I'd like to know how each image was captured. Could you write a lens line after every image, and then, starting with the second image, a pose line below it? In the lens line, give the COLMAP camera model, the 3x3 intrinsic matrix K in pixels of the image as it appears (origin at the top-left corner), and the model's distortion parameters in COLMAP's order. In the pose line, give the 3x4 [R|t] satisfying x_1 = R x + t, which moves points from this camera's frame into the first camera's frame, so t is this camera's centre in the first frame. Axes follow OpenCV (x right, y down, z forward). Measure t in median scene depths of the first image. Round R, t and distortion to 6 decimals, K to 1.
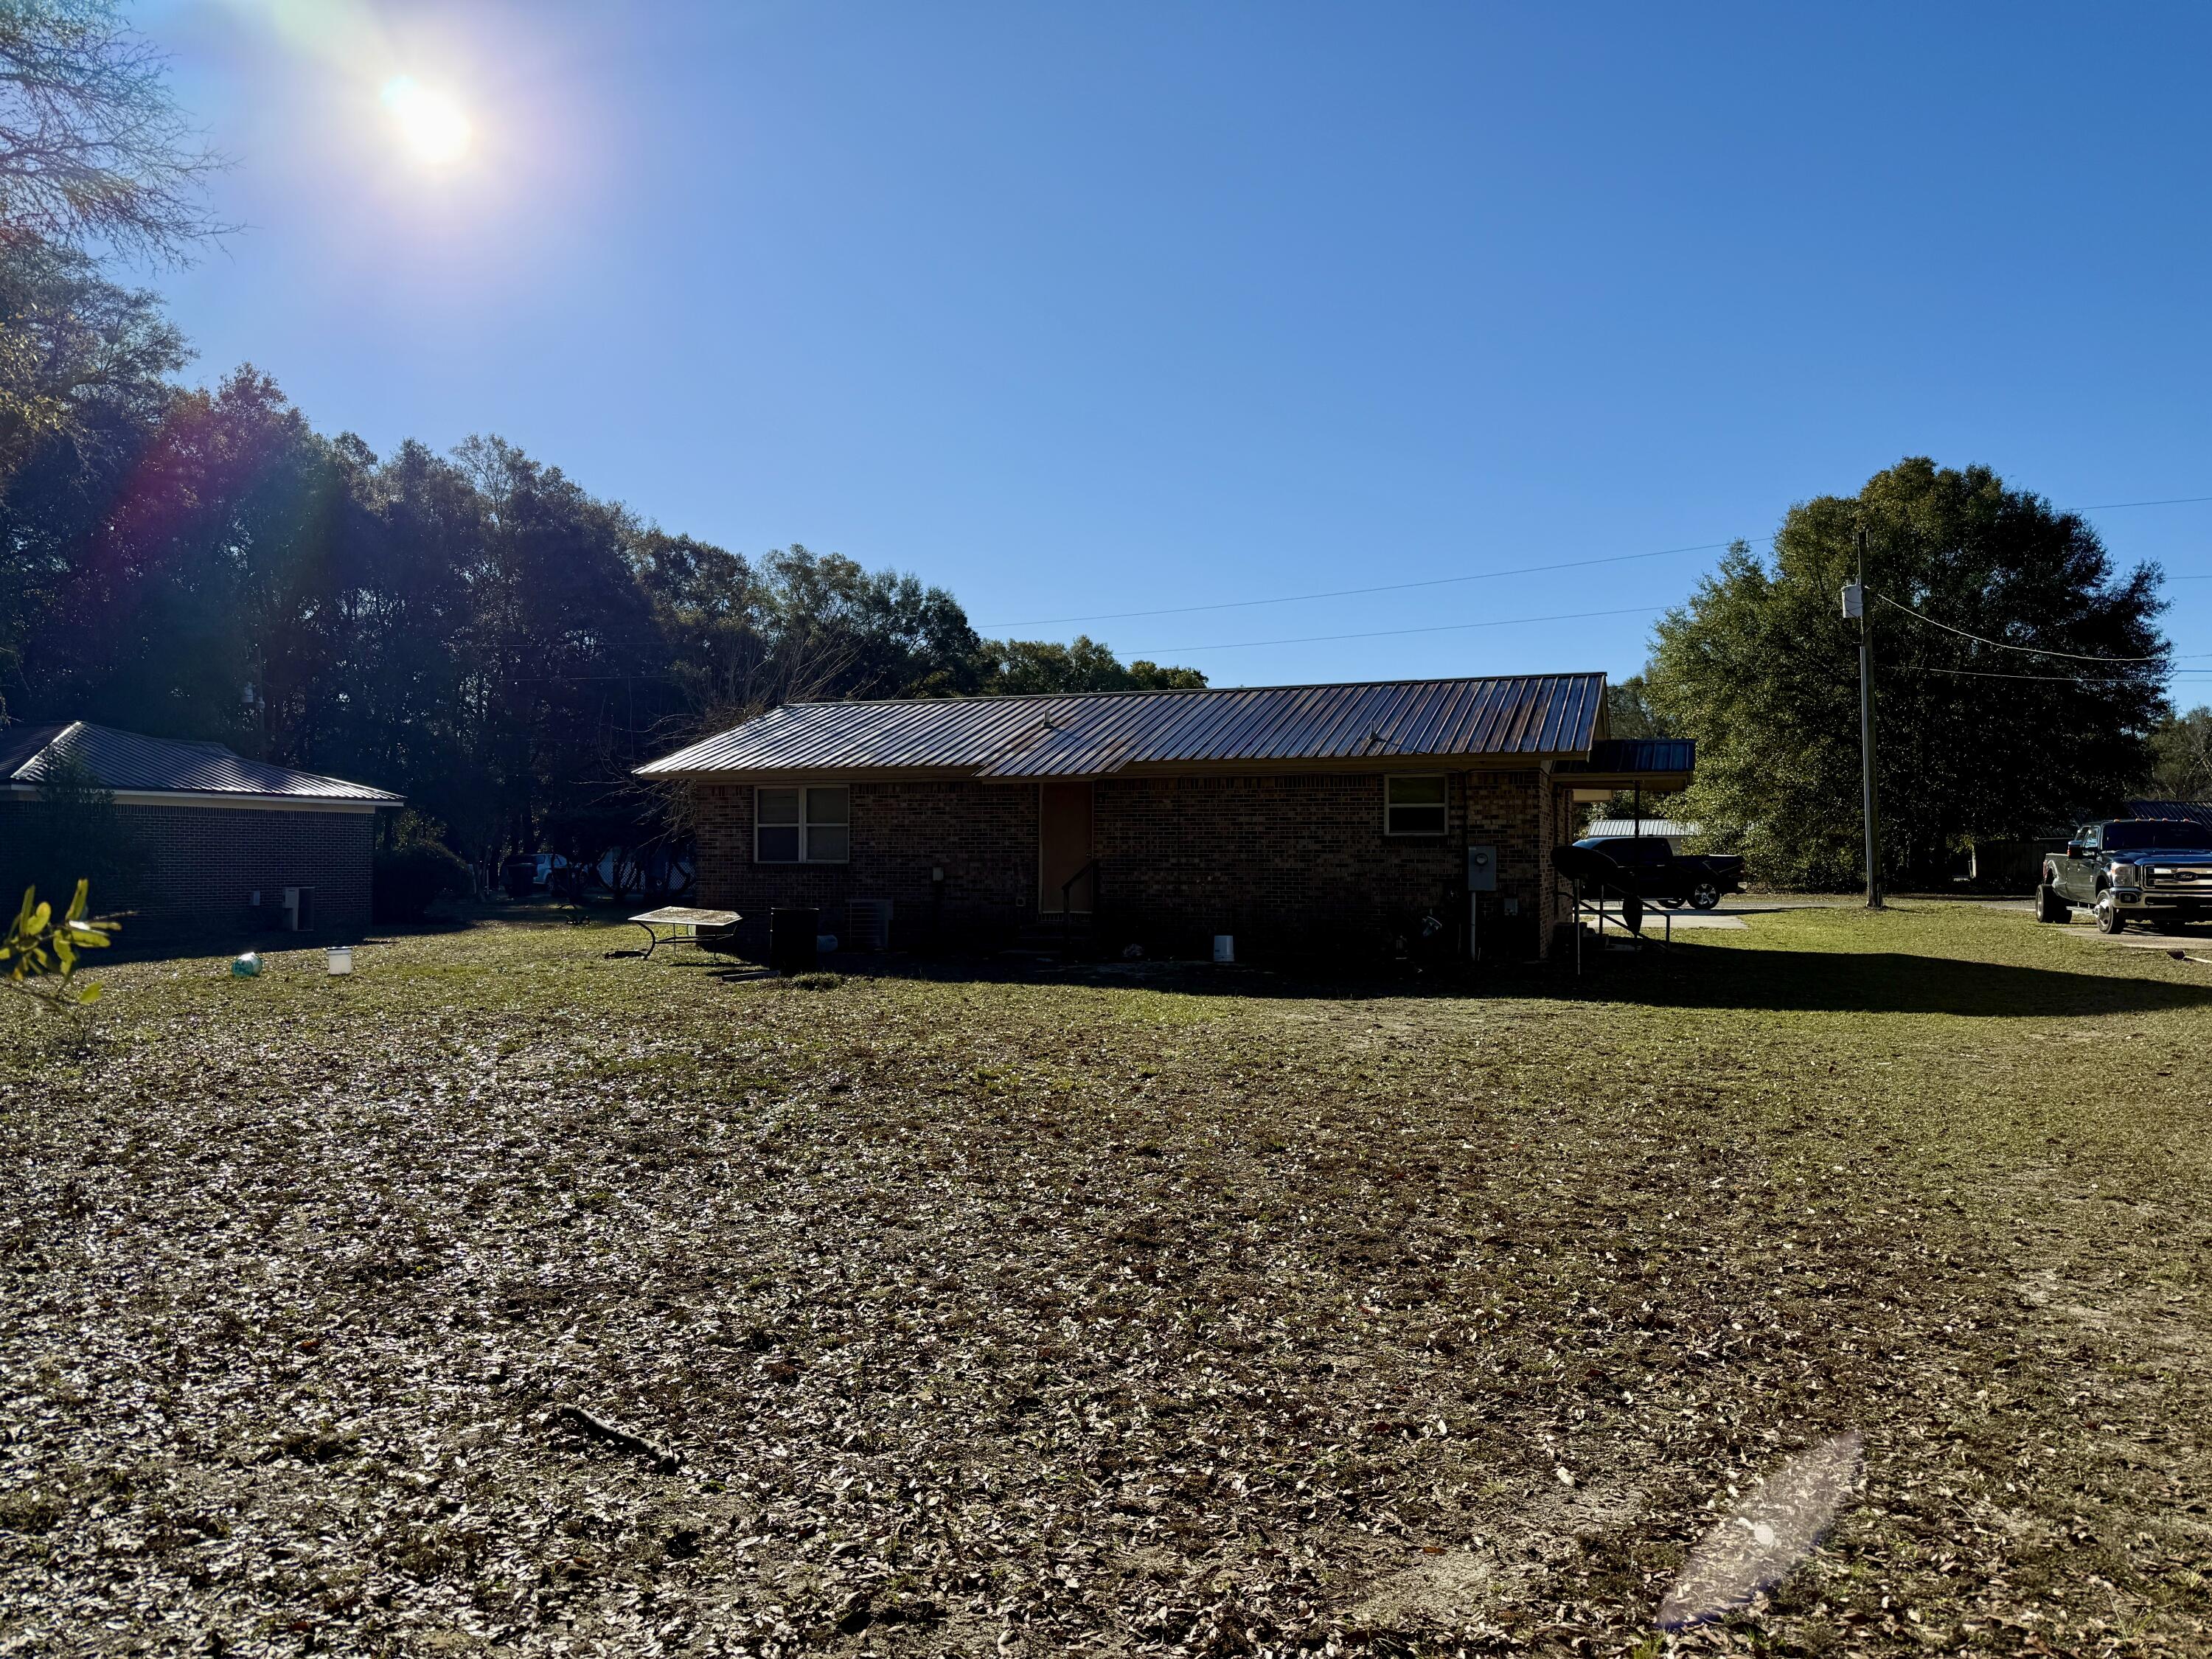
lens RADIAL K [[1546.9, 0, 1109.0], [0, 1546.9, 840.6], [0, 0, 1]] dist [0.126744, -0.084830]
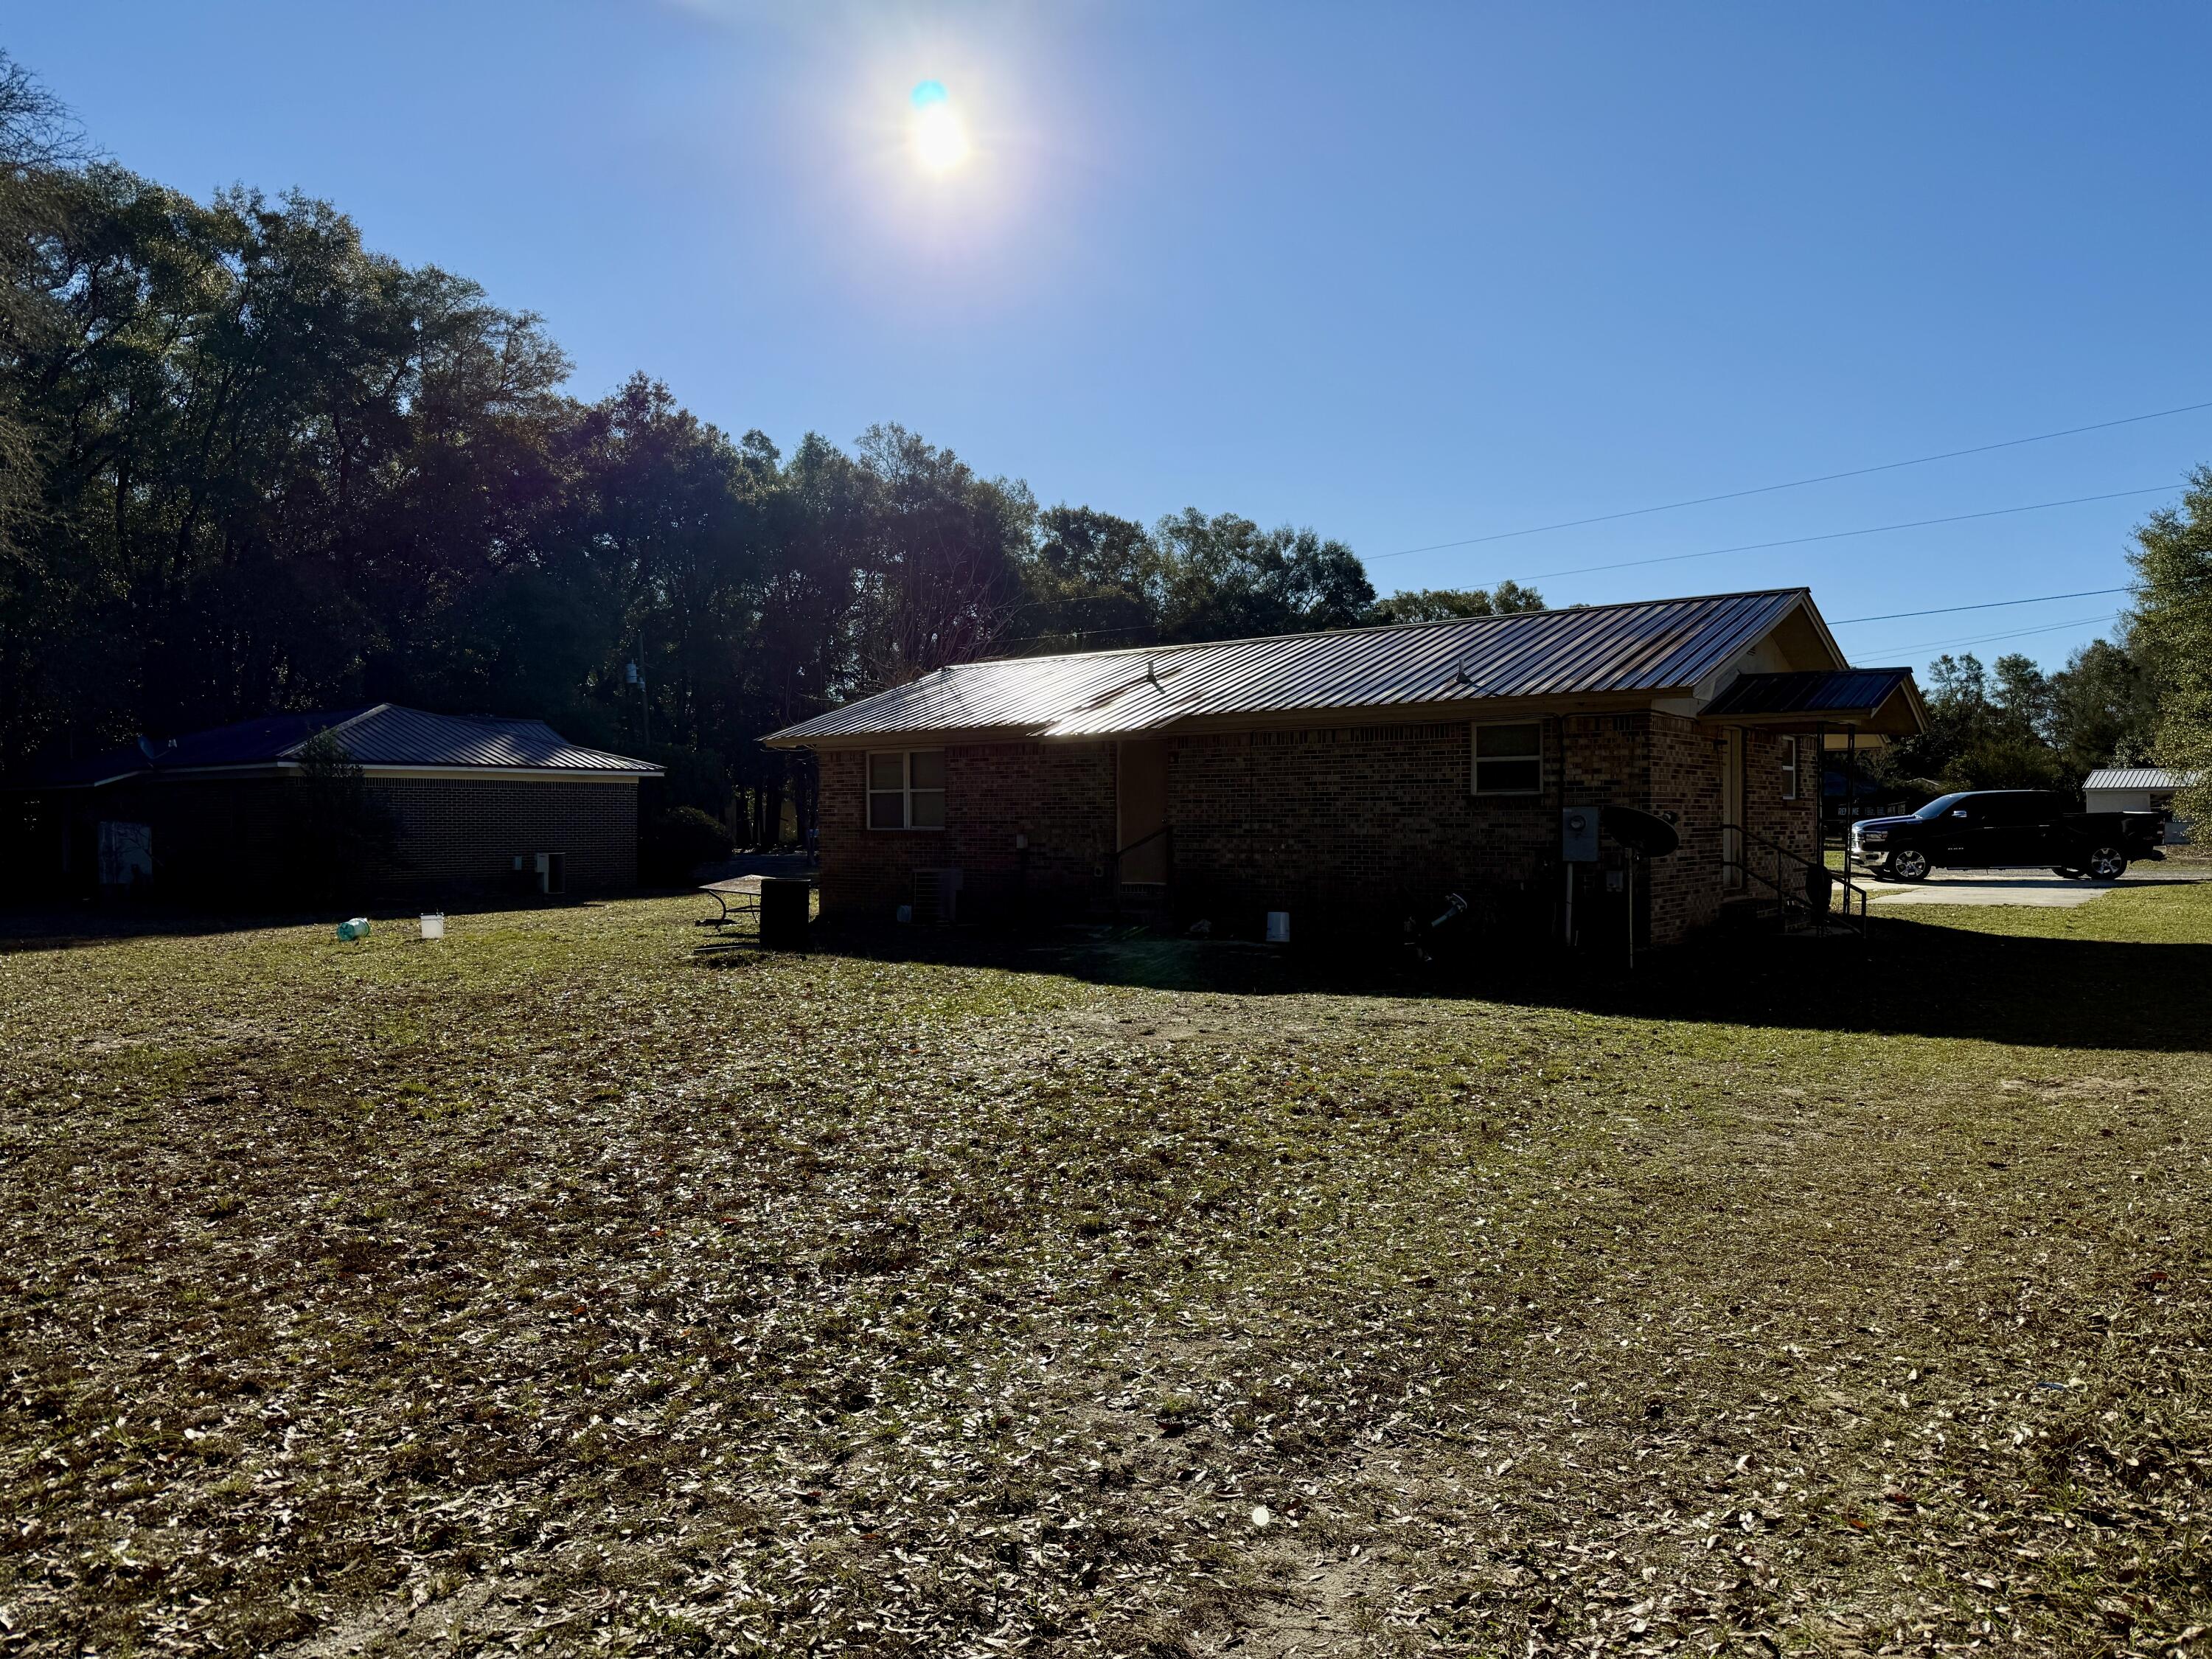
lens RADIAL K [[1538.3, 0, 1115.6], [0, 1538.3, 826.6], [0, 0, 1]] dist [0.276732, -0.461478]
pose [[0.955244, -0.005003, -0.295778, 0.105730], [0.009854, 0.999840, 0.014911, -0.000383], [0.295656, -0.017159, 0.955140, 0.060661]]
